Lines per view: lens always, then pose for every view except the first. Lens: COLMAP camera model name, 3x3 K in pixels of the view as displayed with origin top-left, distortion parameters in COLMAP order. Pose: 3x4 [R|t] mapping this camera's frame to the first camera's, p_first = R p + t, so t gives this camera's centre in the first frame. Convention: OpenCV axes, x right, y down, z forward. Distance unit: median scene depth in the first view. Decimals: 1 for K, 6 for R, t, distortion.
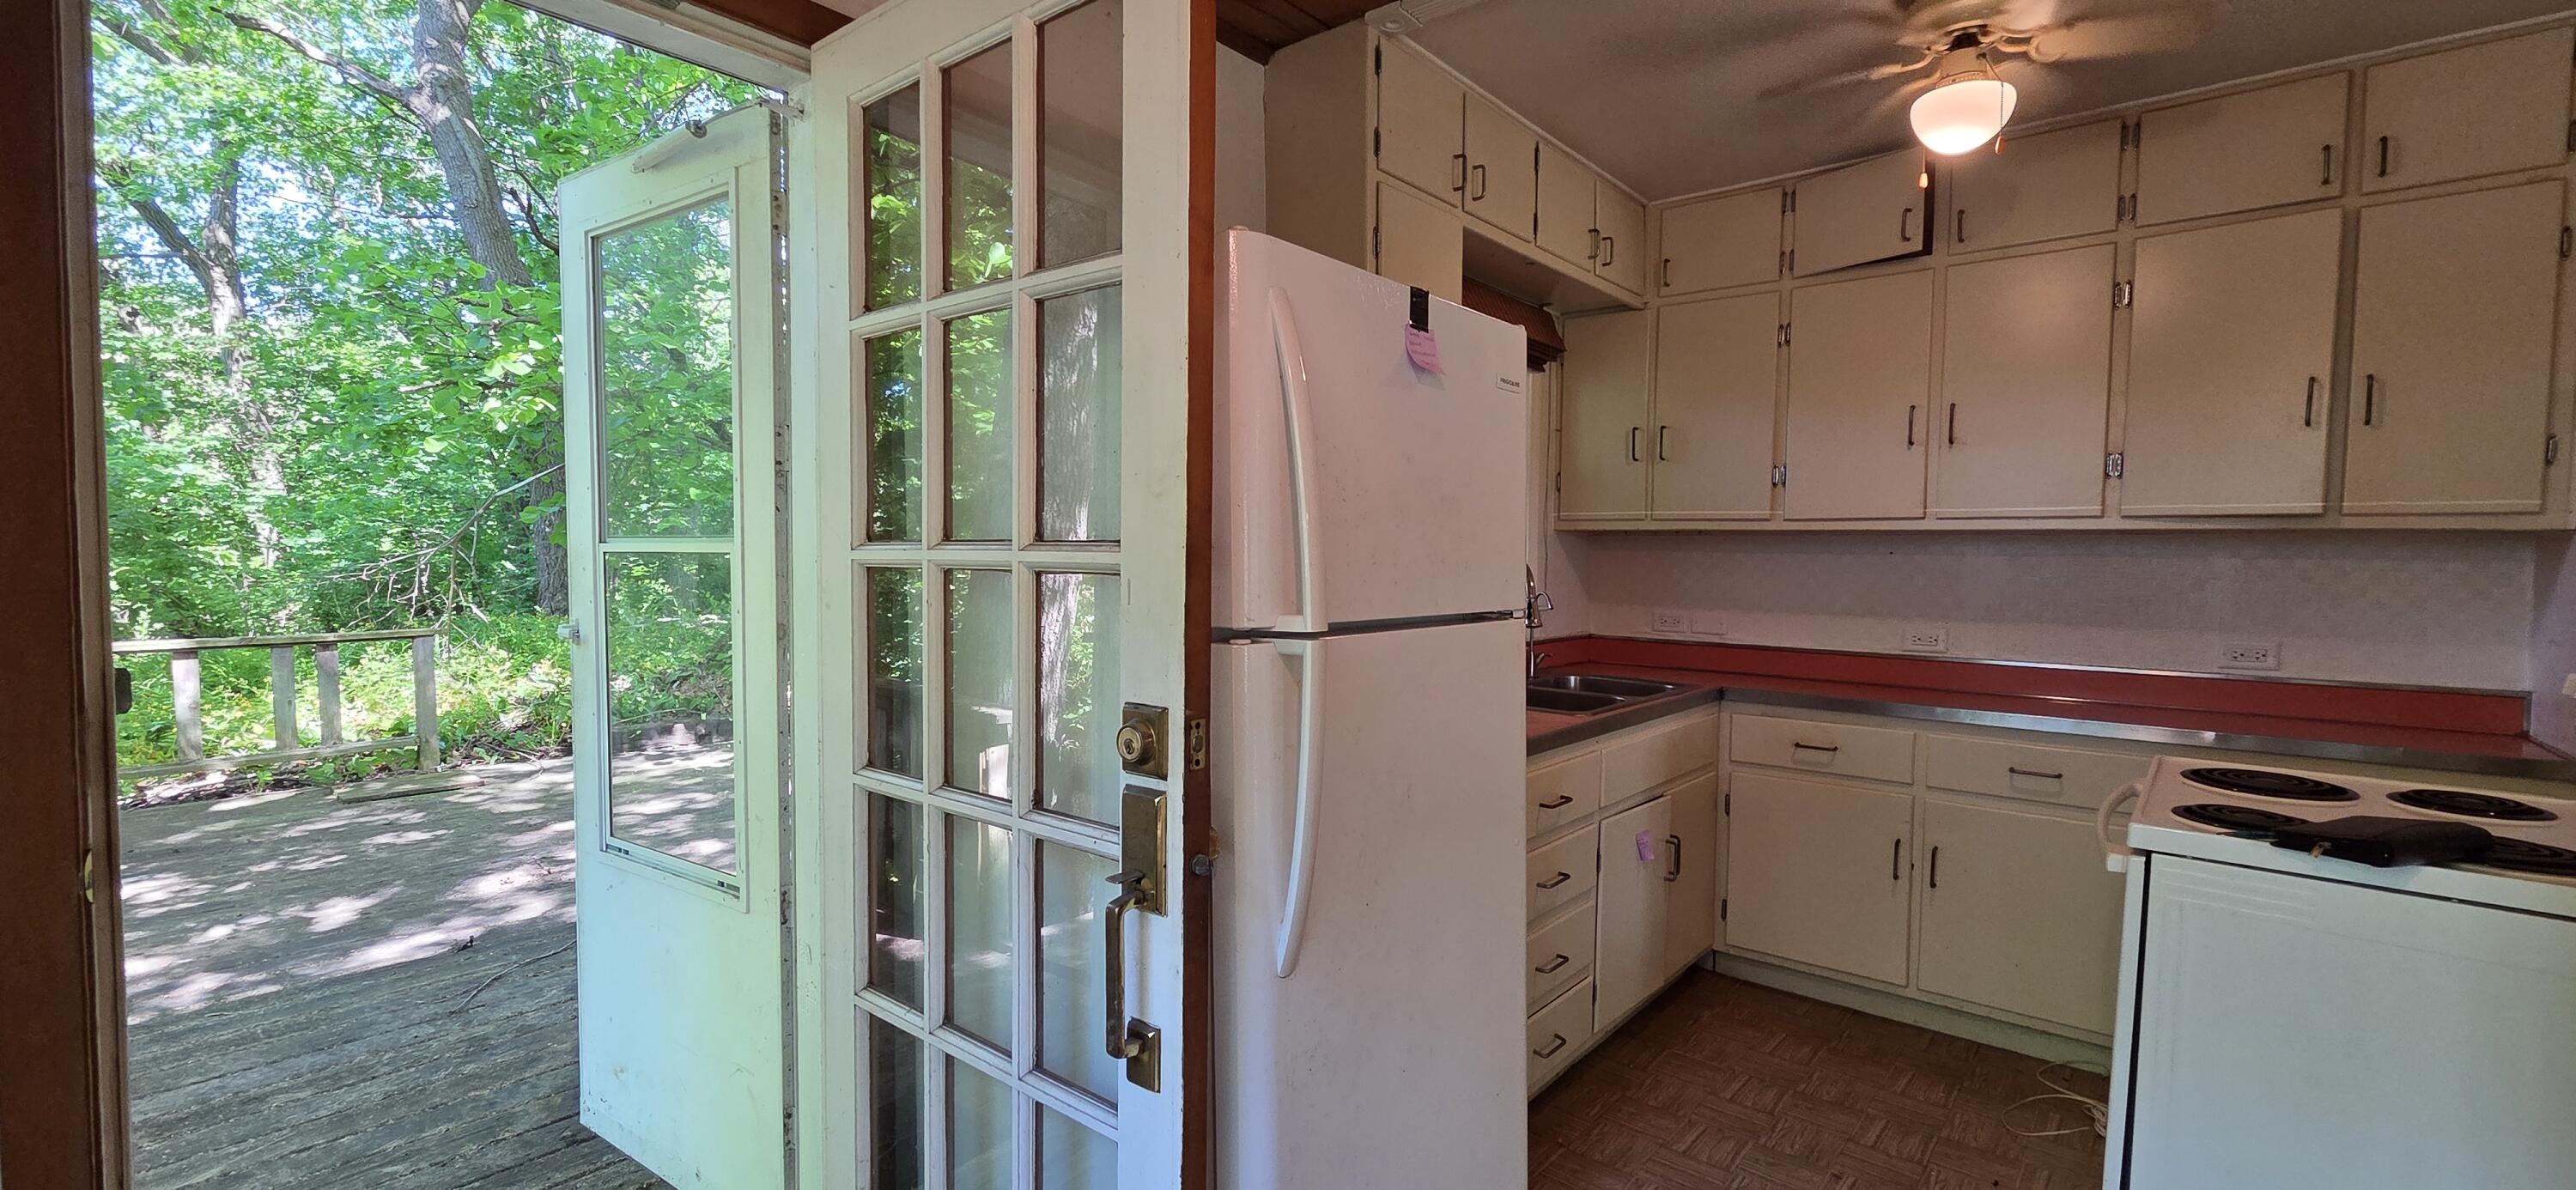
lens RADIAL K [[1054.5, 0, 1291.6], [0, 1054.5, 600.3], [0, 0, 1]] dist [0.001784, 0.000408]
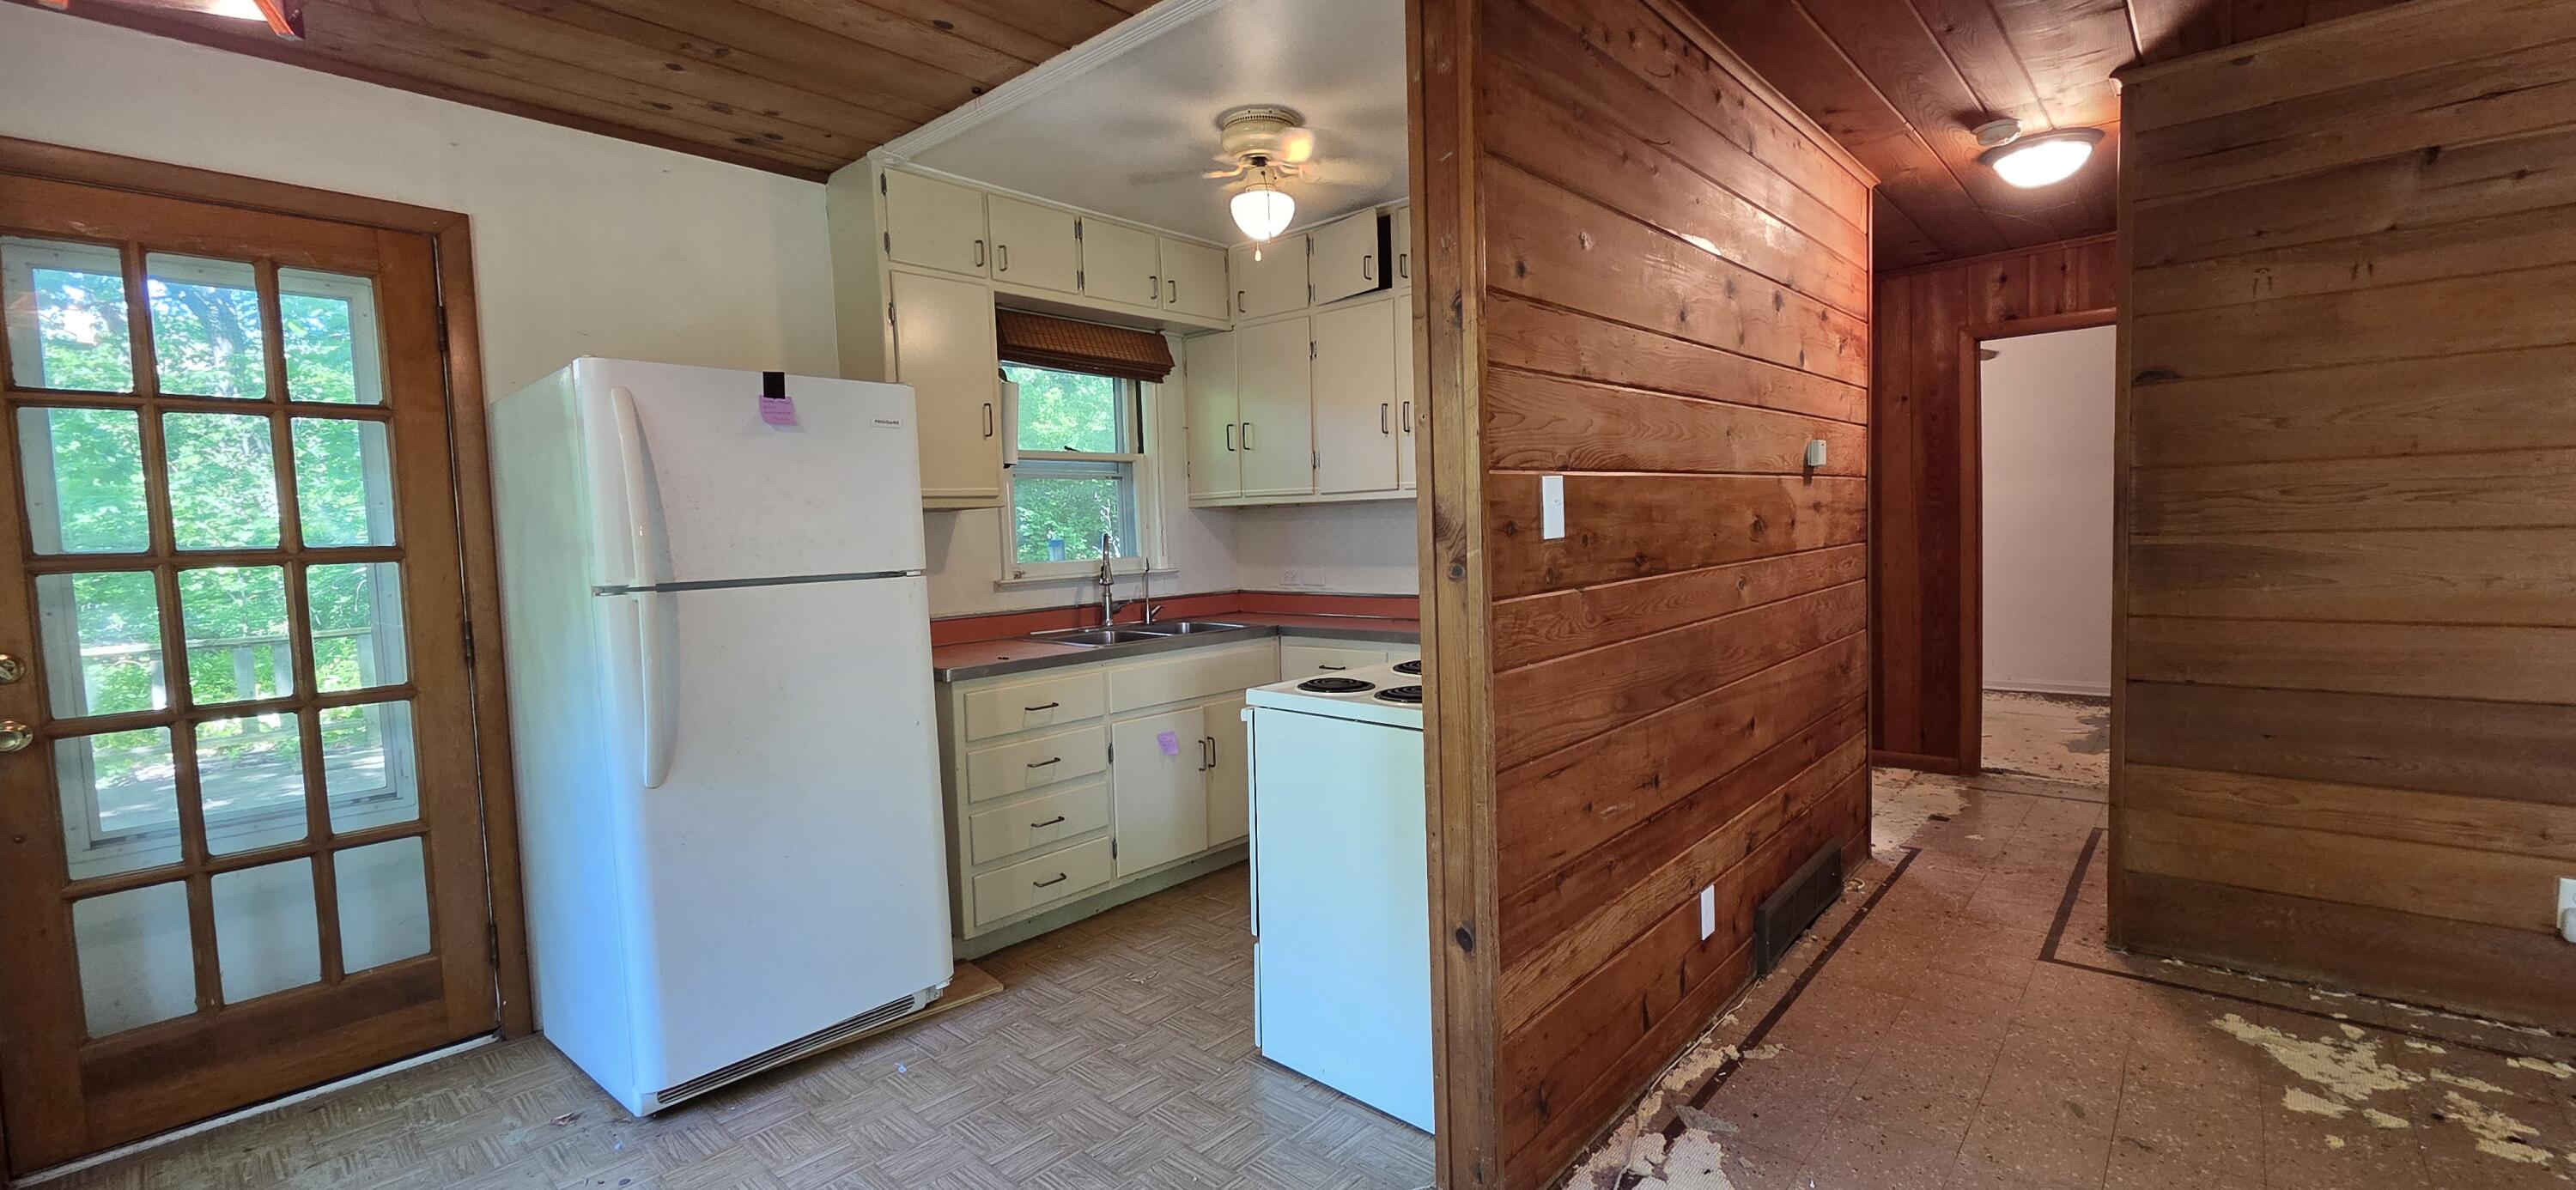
lens RADIAL K [[1054.5, 0, 1291.6], [0, 1054.5, 600.3], [0, 0, 1]] dist [0.001784, 0.000408]
pose [[0.998980, -0.039319, -0.022183, 0.531503], [0.039810, 0.998963, 0.022116, 0.026938], [0.021290, -0.022976, 0.999509, -0.339061]]
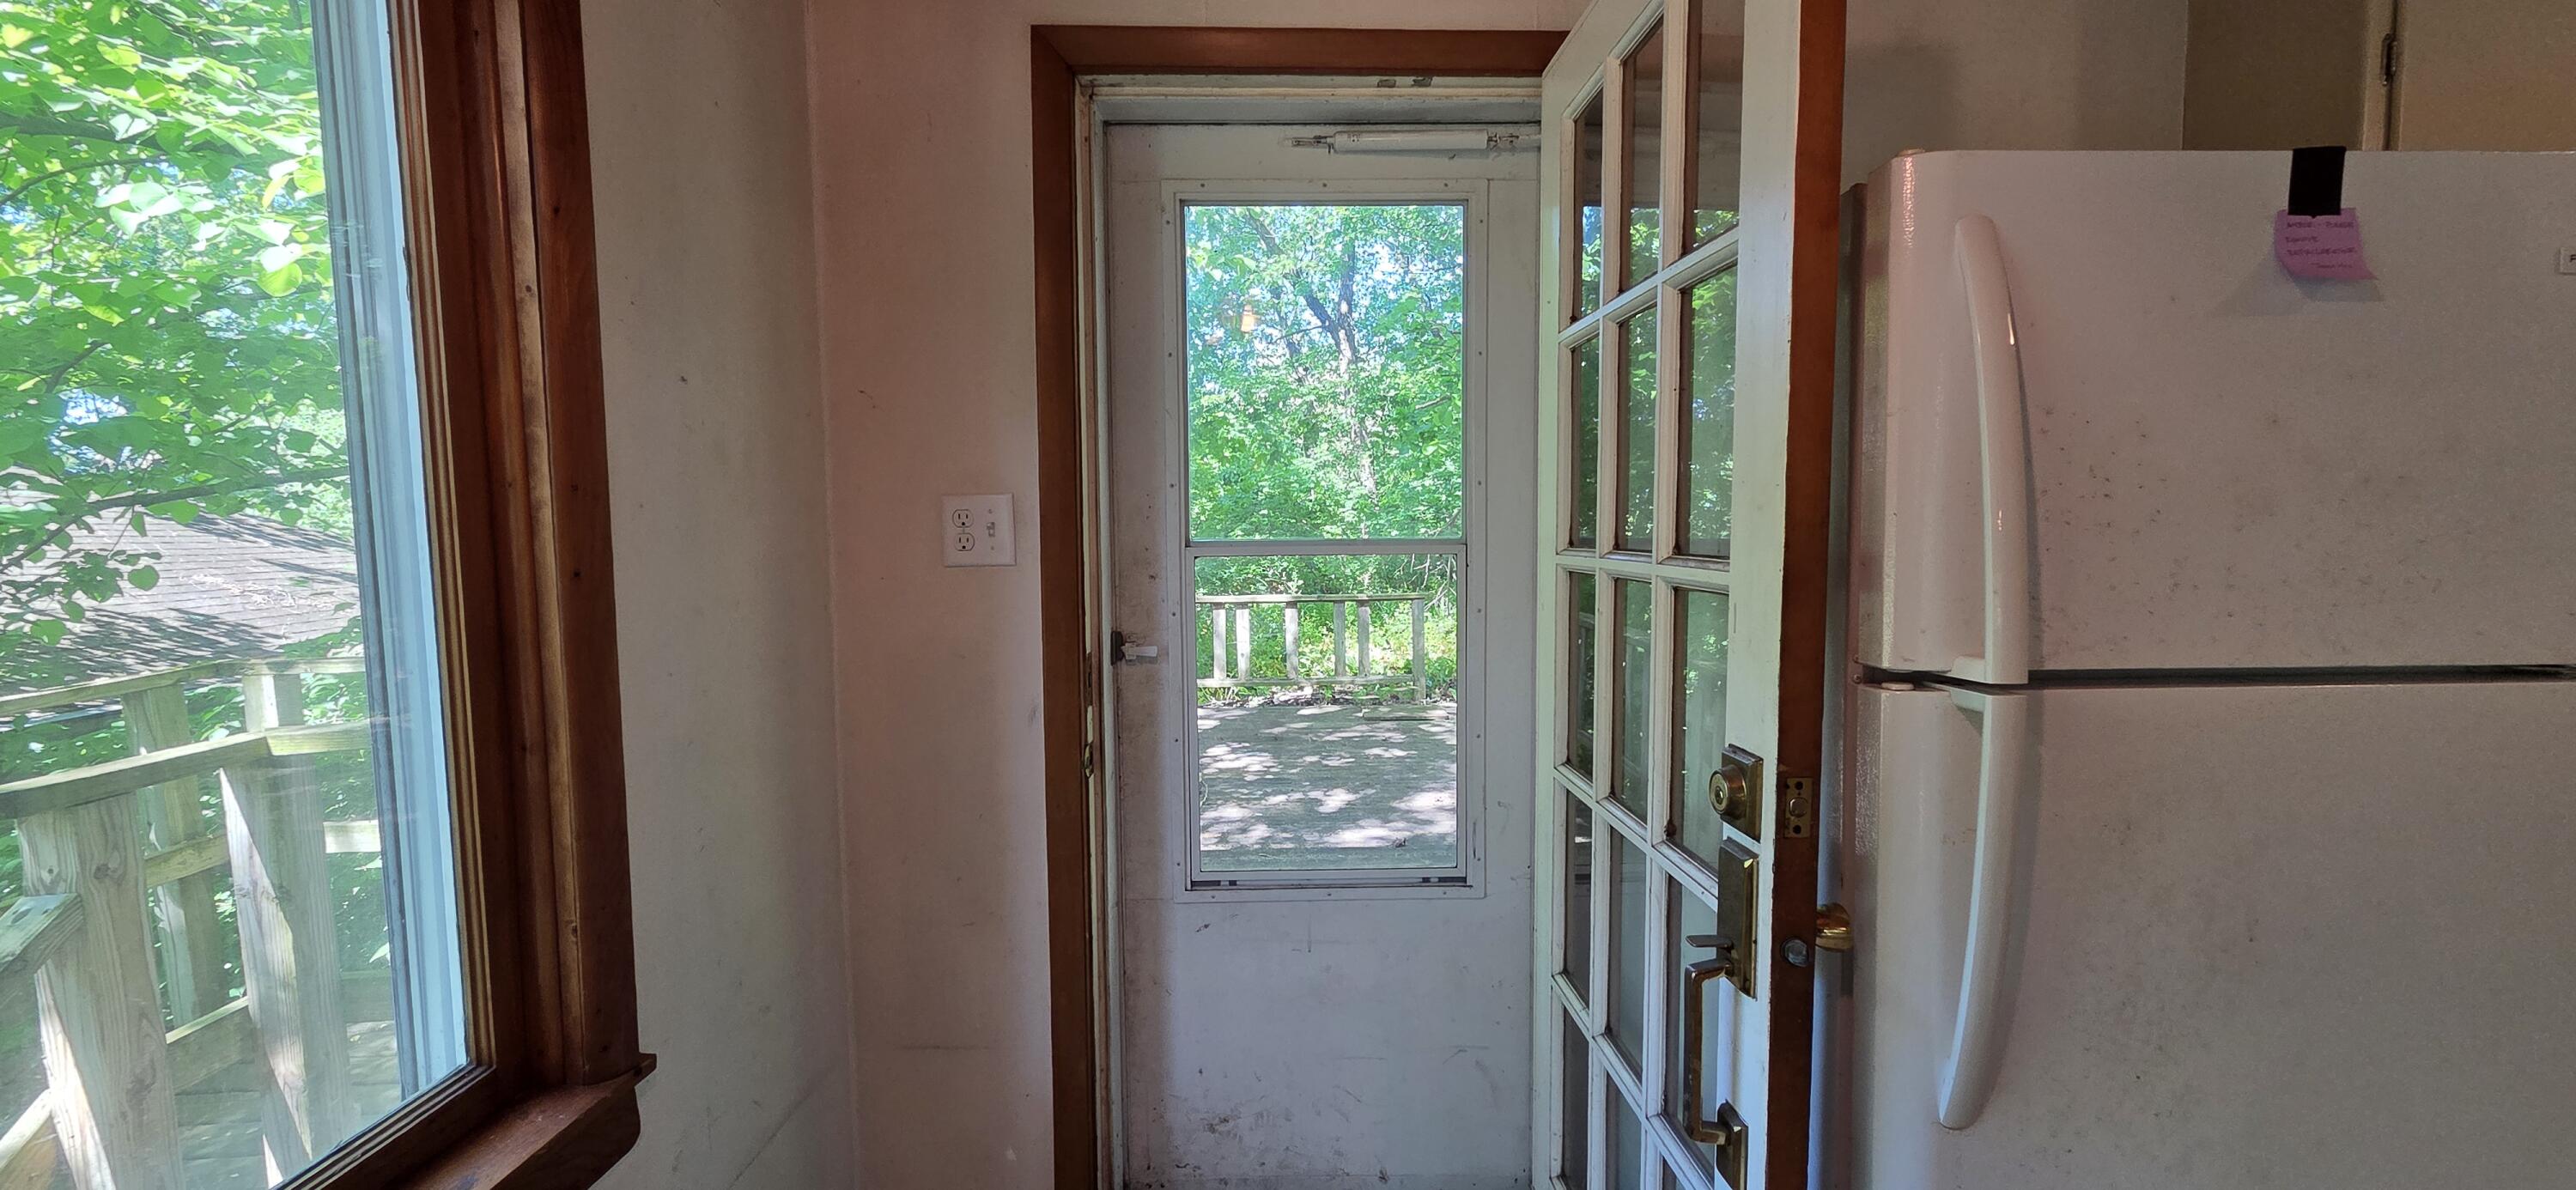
lens RADIAL K [[1054.5, 0, 1291.6], [0, 1054.5, 600.3], [0, 0, 1]] dist [0.001784, 0.000408]
pose [[0.657687, 0.040449, -0.752205, 0.116082], [-0.019142, 0.999132, 0.036991, -0.021436], [0.753048, -0.009930, 0.657890, 0.068705]]
